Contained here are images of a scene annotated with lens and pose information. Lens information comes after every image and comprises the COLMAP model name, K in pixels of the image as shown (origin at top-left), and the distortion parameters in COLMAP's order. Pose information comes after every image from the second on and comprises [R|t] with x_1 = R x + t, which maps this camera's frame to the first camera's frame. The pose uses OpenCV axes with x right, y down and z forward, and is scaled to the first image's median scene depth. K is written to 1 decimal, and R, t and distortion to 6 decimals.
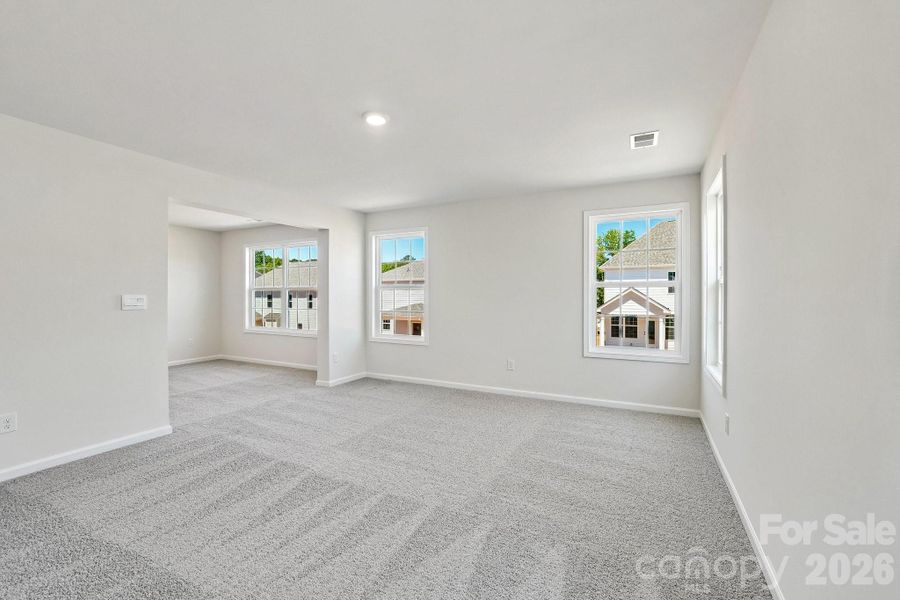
lens RADIAL K [[385.2, 0, 450.4], [0, 385.2, 297.6], [0, 0, 1]] dist [-0.016749, 0.007103]
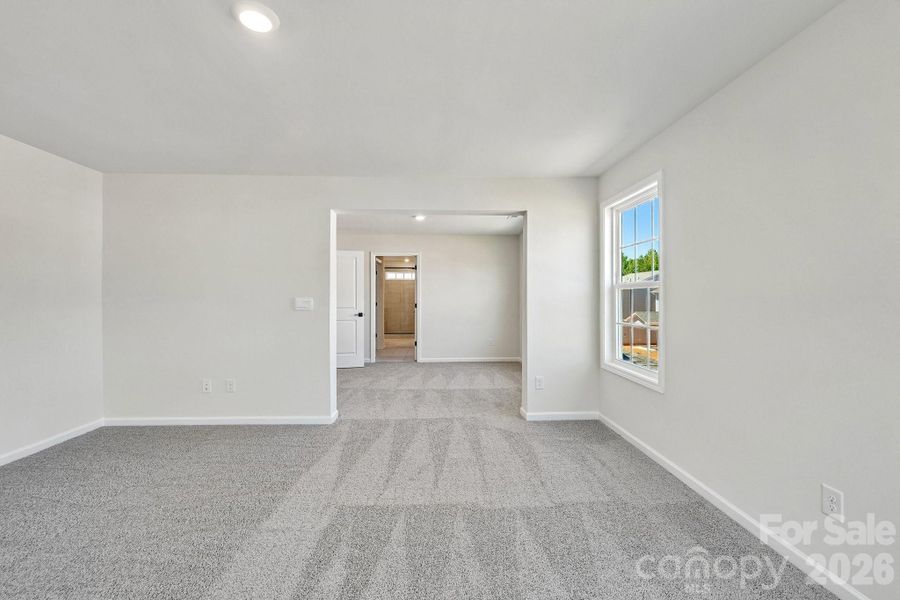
lens RADIAL K [[385.2, 0, 450.4], [0, 385.2, 297.6], [0, 0, 1]] dist [-0.016749, 0.007103]
pose [[0.501889, 0.002897, -0.864927, 0.354695], [-0.006854, 0.999976, -0.000628, -0.008474], [0.864905, 0.006243, 0.501897, 0.667729]]
